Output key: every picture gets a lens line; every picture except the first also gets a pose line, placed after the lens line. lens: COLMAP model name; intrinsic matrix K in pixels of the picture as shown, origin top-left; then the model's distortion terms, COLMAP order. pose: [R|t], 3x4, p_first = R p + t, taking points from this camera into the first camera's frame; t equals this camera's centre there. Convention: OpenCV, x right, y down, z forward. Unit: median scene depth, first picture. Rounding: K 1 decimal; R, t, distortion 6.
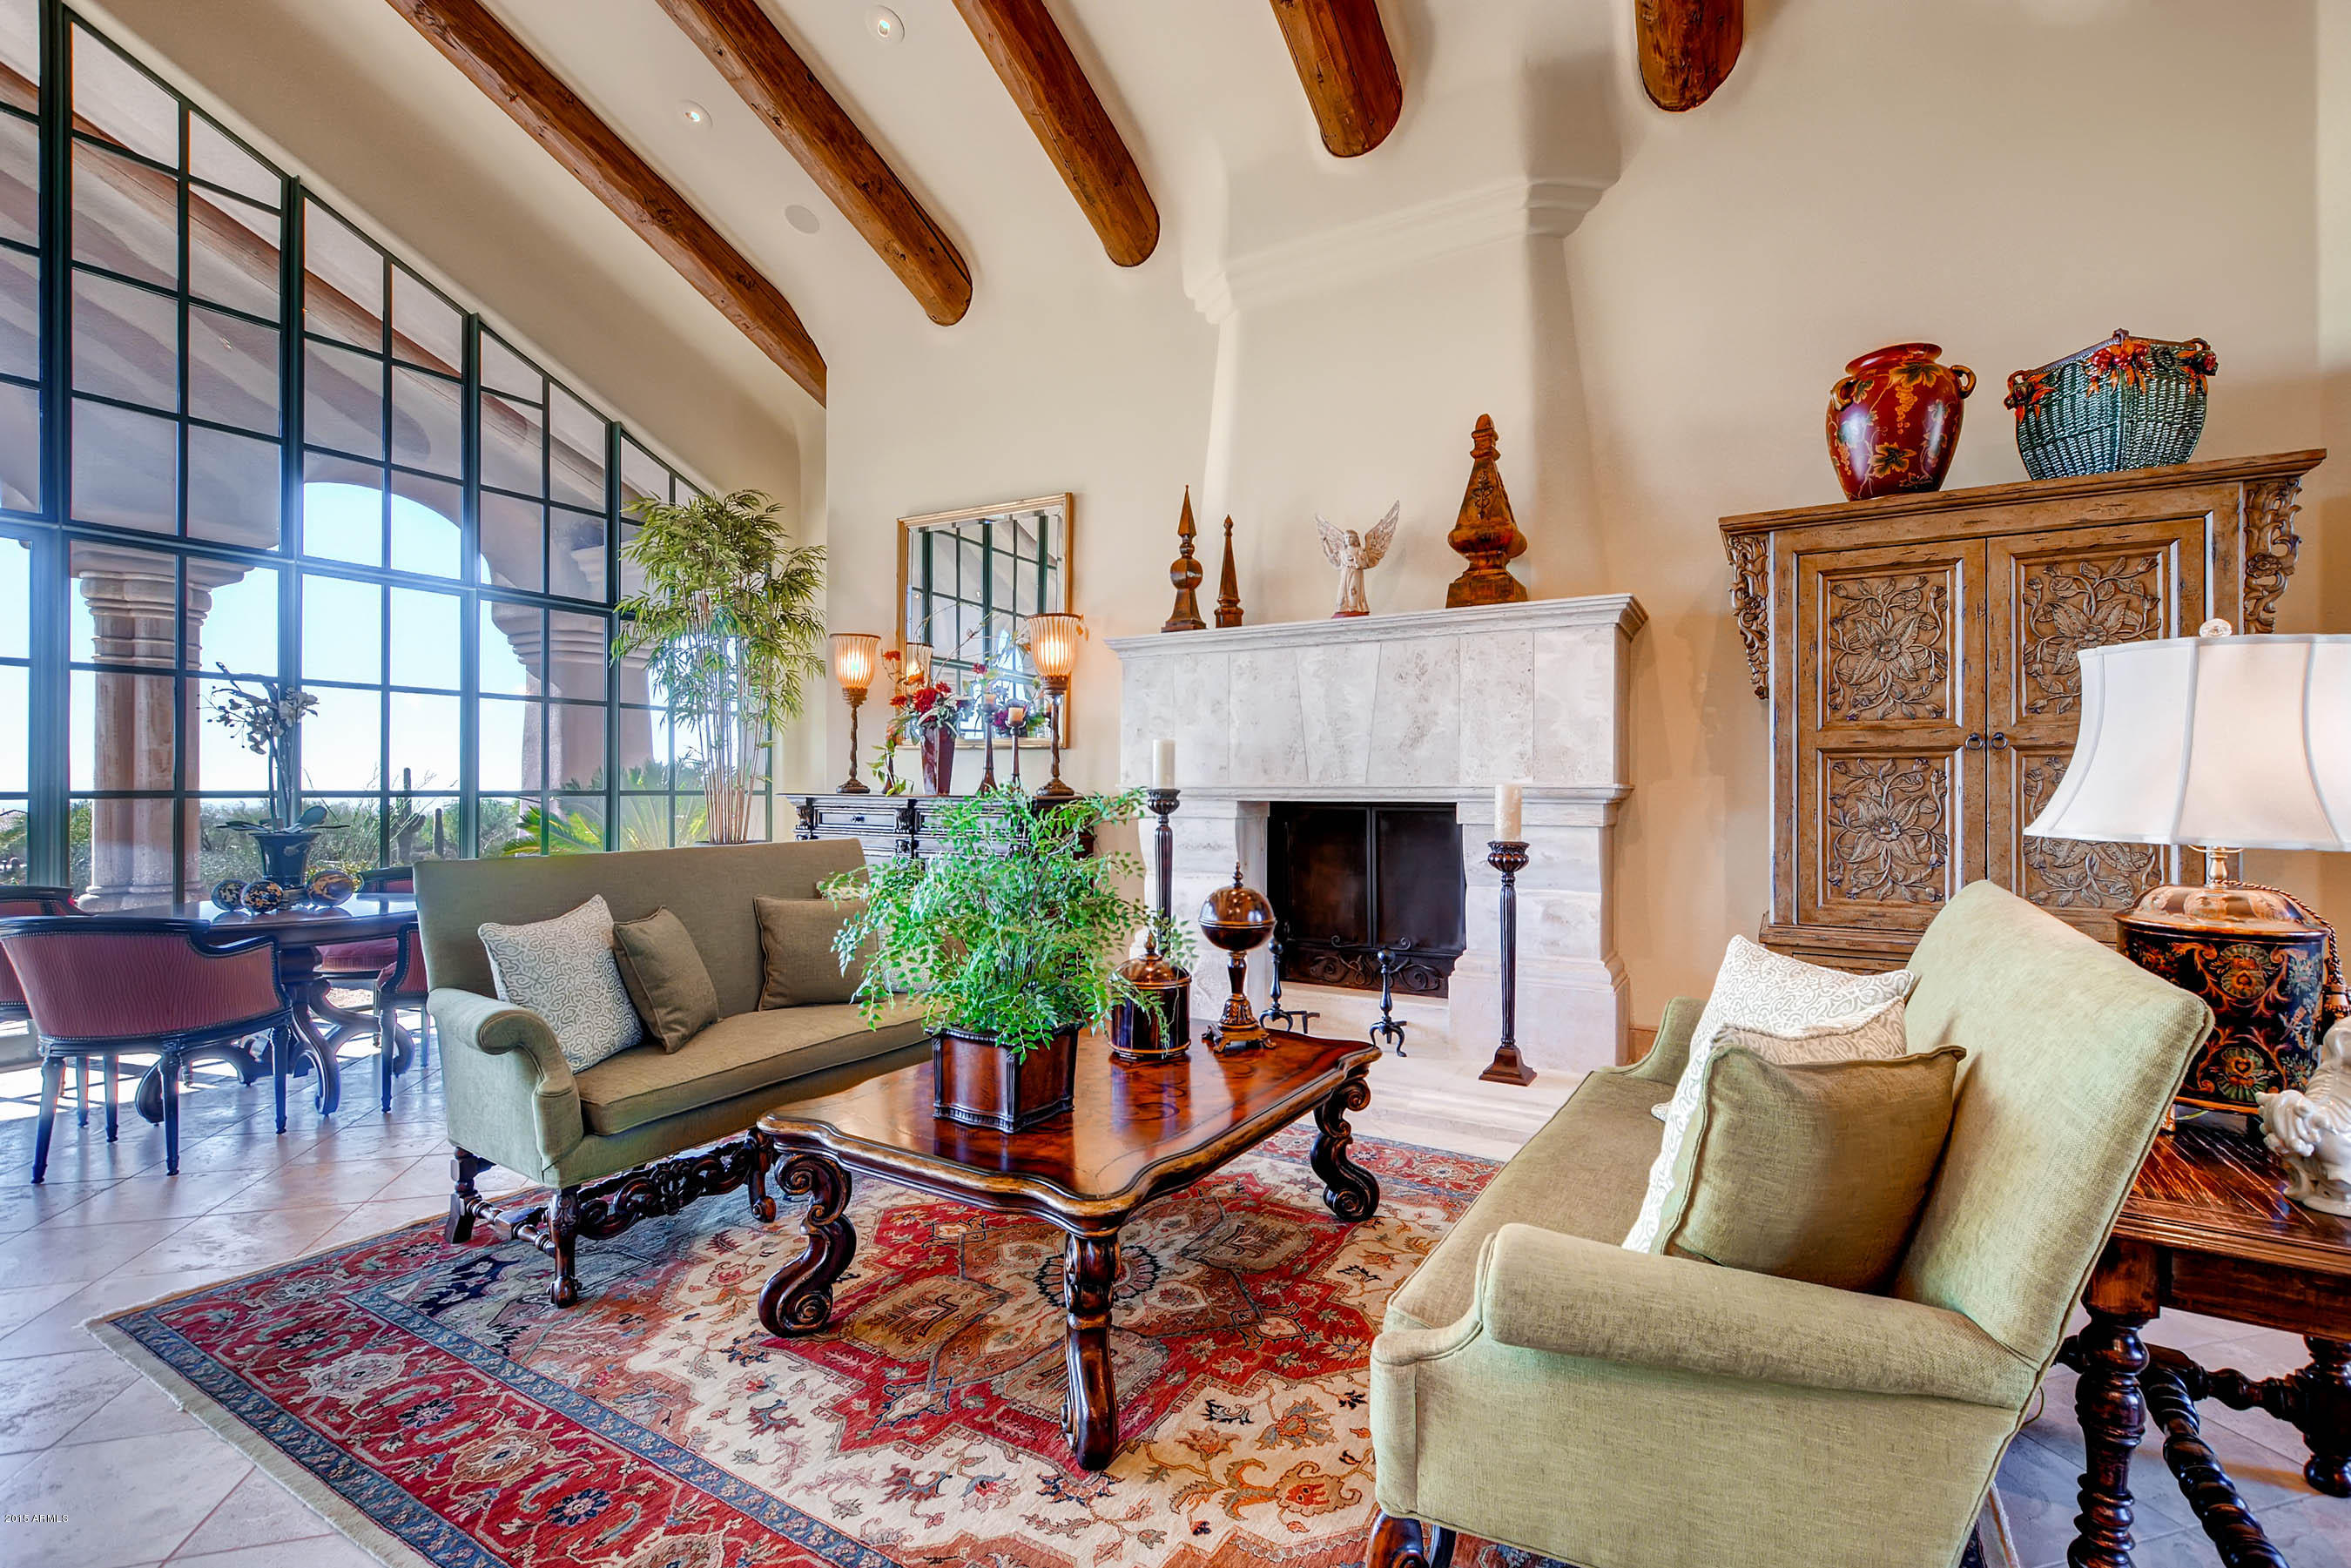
lens RADIAL K [[1036.5, 0, 1193.8], [0, 1036.5, 788.8], [0, 0, 1]] dist [0.010716, -0.007860]
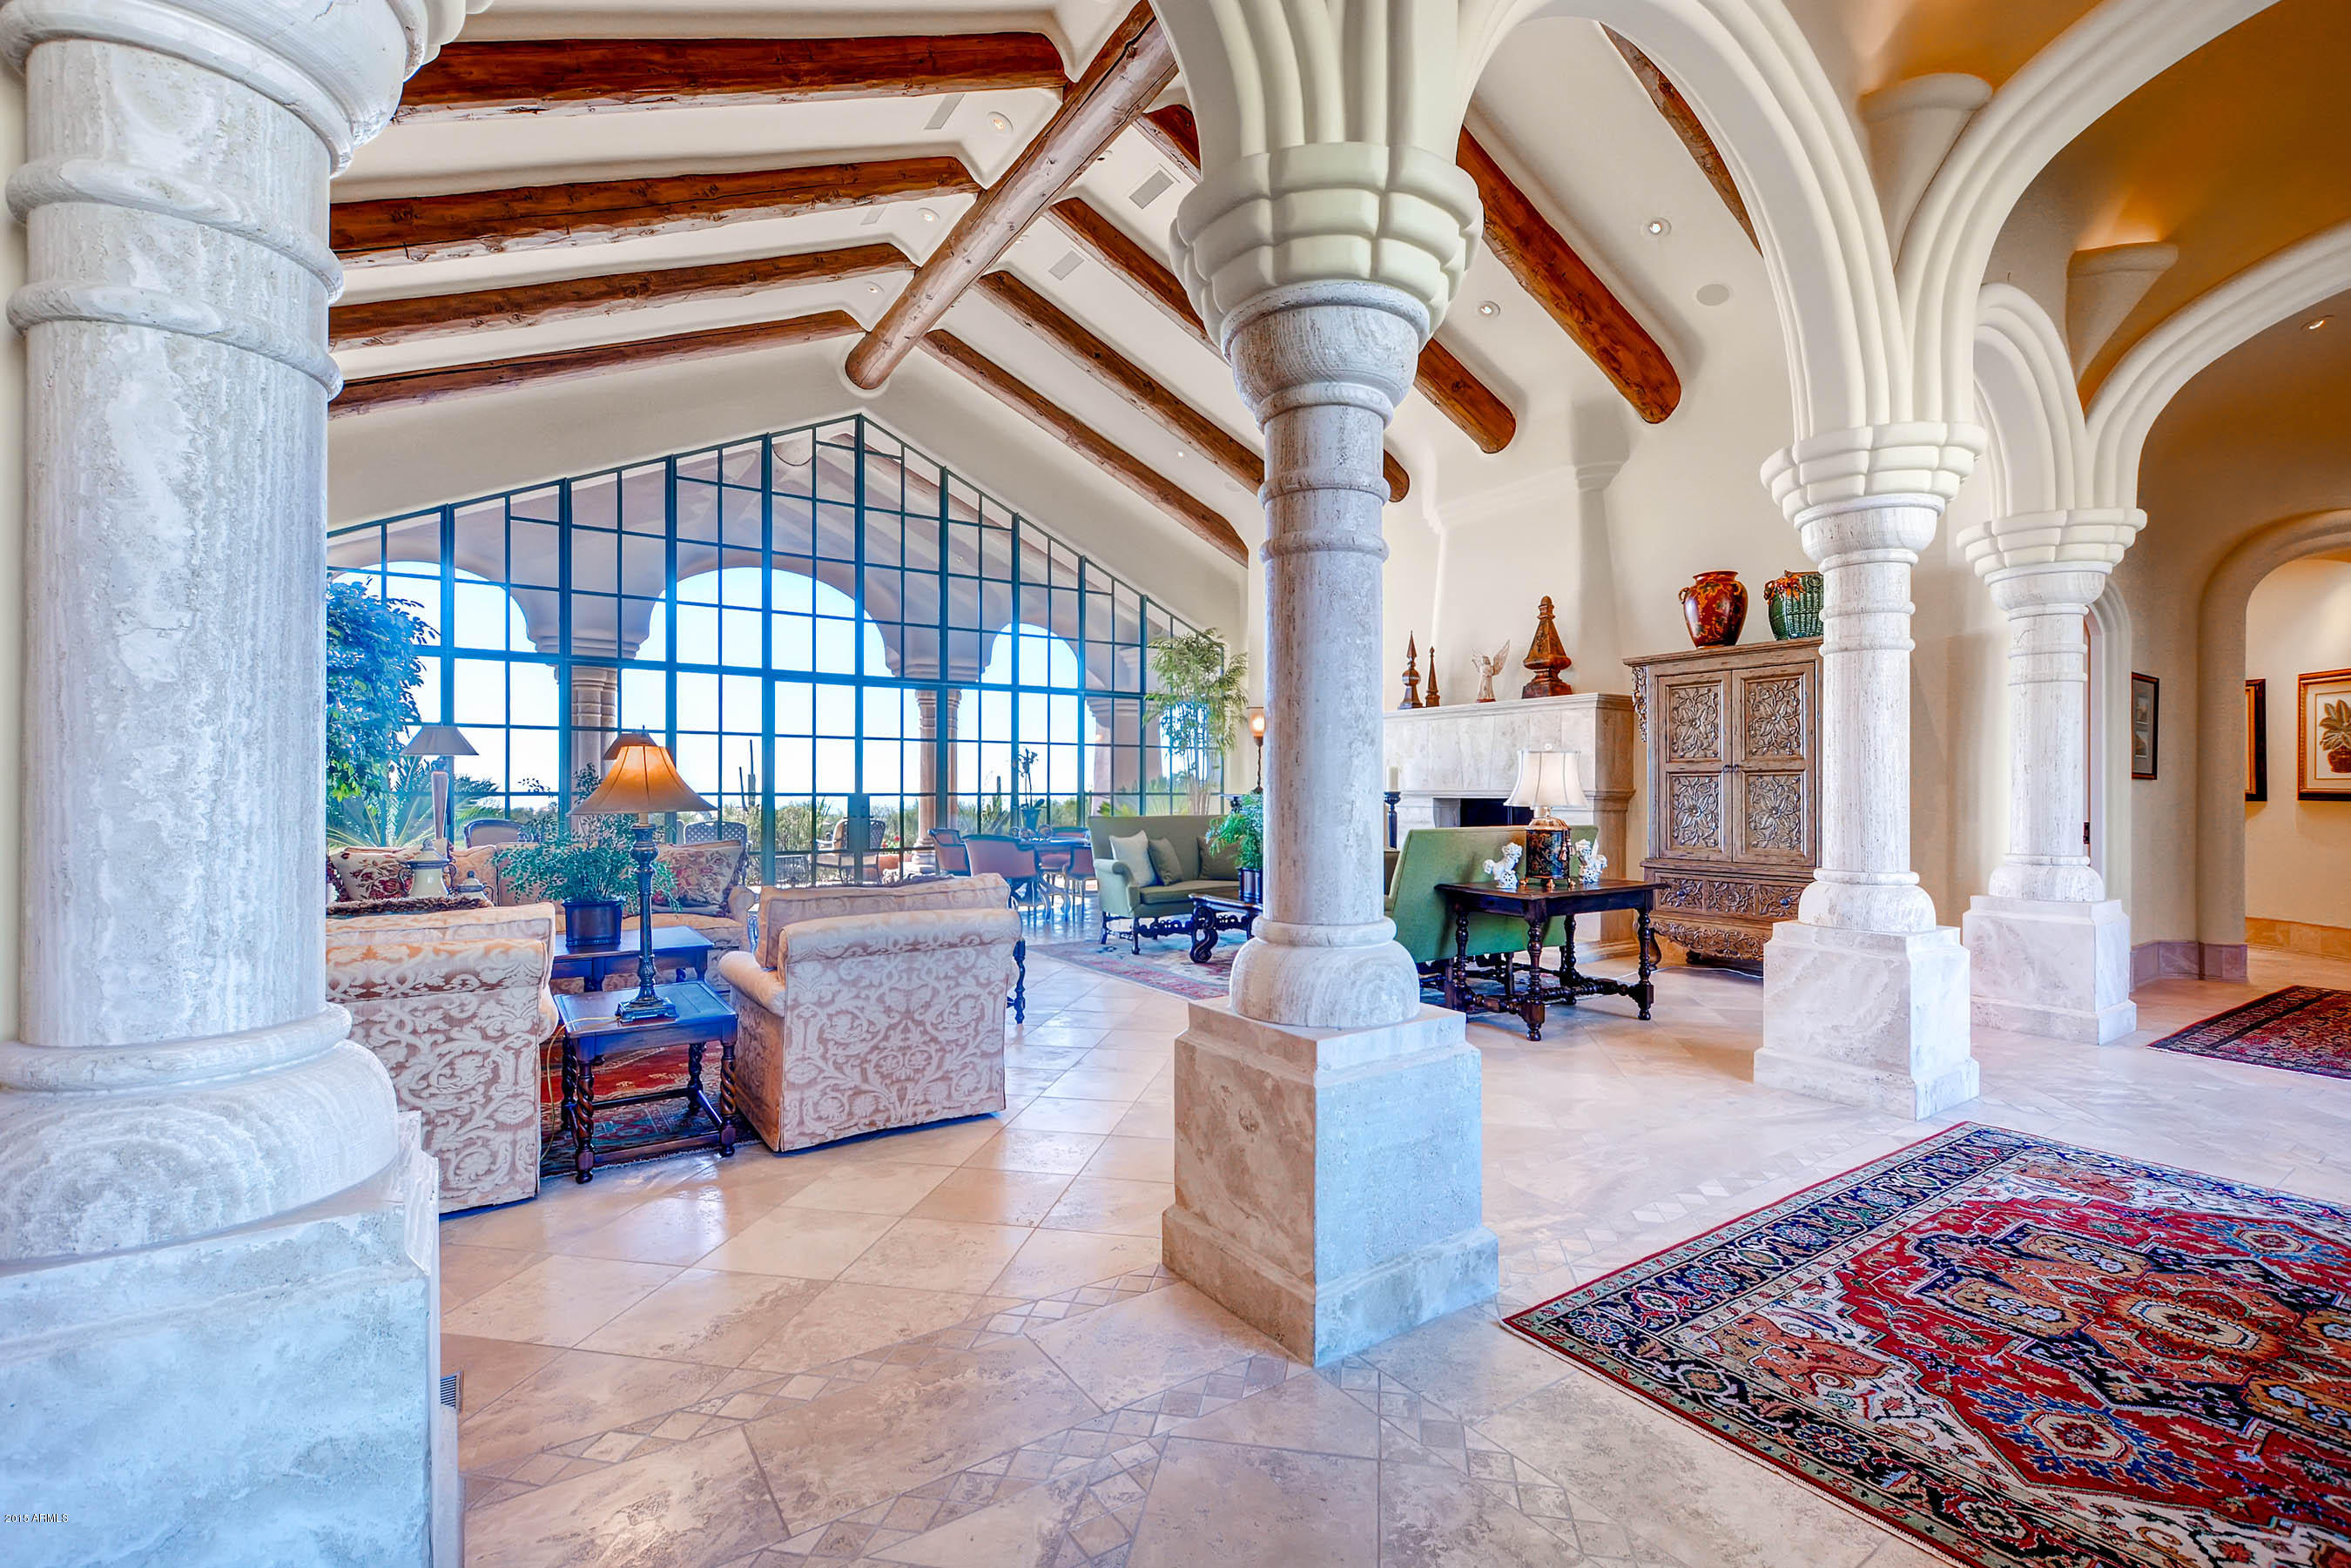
lens RADIAL K [[1039.6, 0, 1184.8], [0, 1039.6, 793.0], [0, 0, 1]] dist [0.001589, 0.000144]
pose [[0.895981, 0.001552, -0.444089, 0.541308], [-0.001776, 0.999998, -0.000089, 0.004017], [0.444088, 0.000869, 0.895983, -1.024641]]
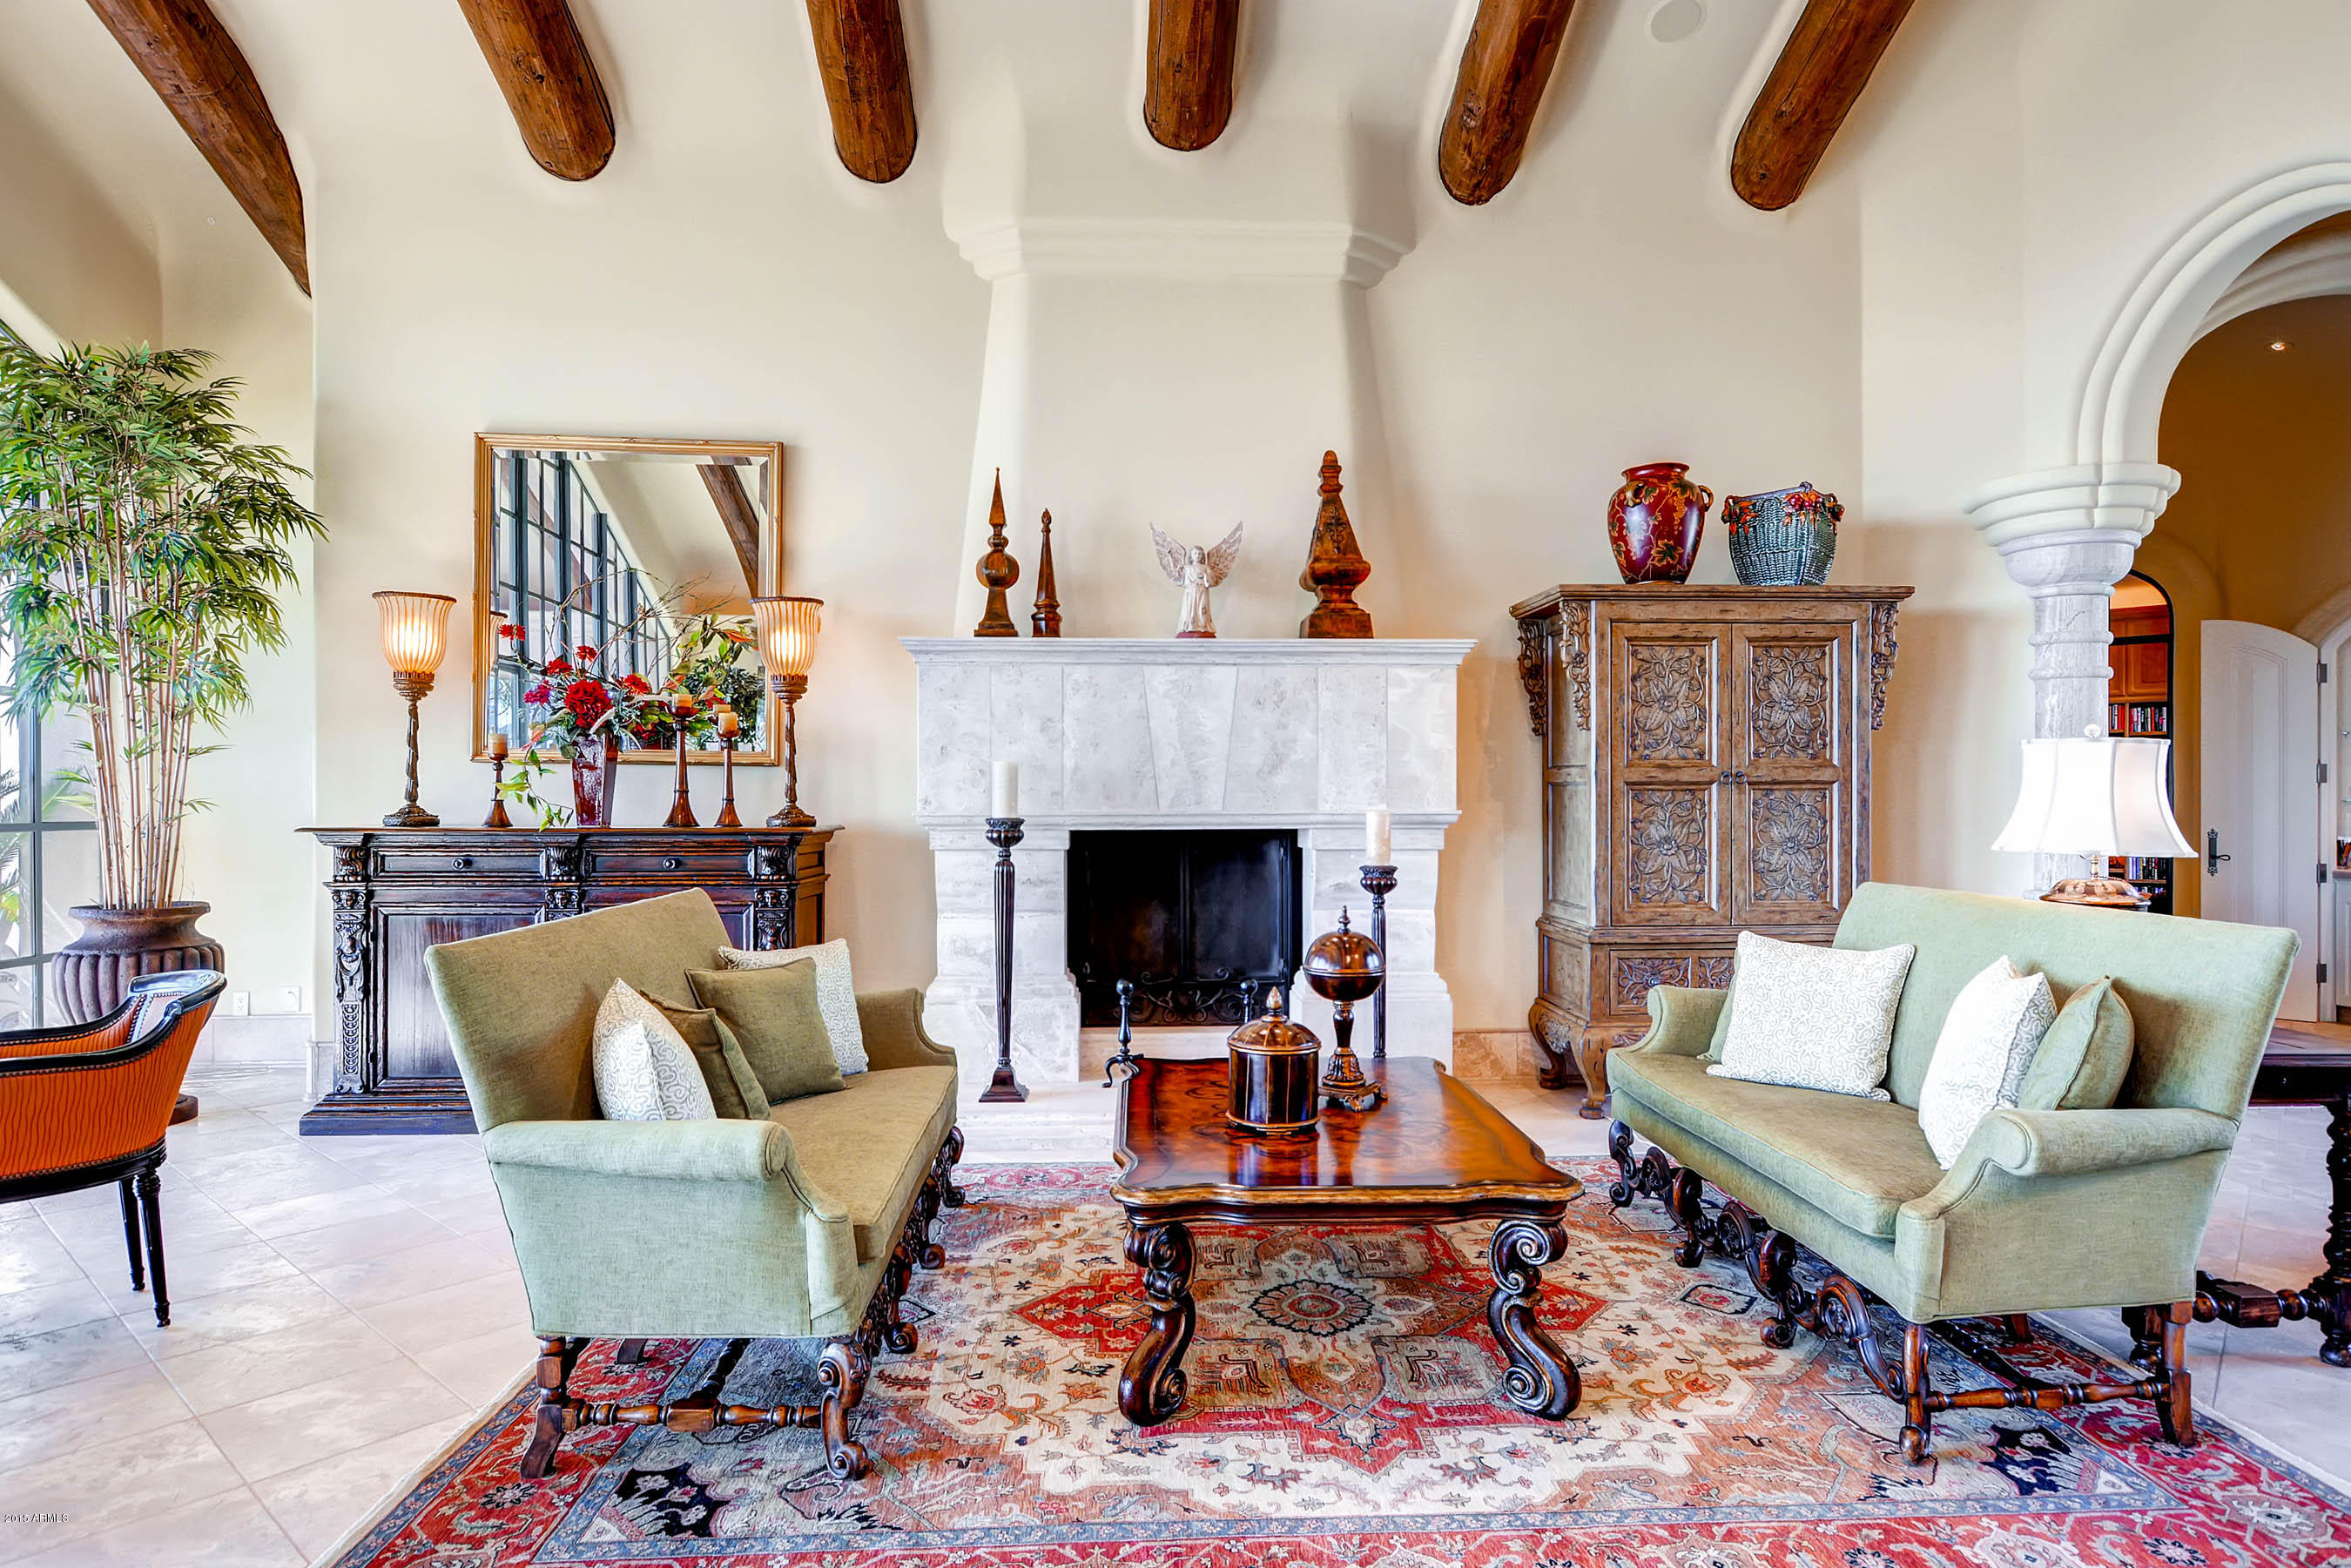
lens RADIAL K [[1282.3, 0, 1191.7], [0, 1282.3, 802.2], [0, 0, 1]] dist [0.015083, -0.015269]
pose [[0.835816, -0.005000, 0.548987, -0.539460], [0.003903, 0.999987, 0.003165, -0.017458], [-0.548996, -0.000503, 0.835825, 0.011849]]
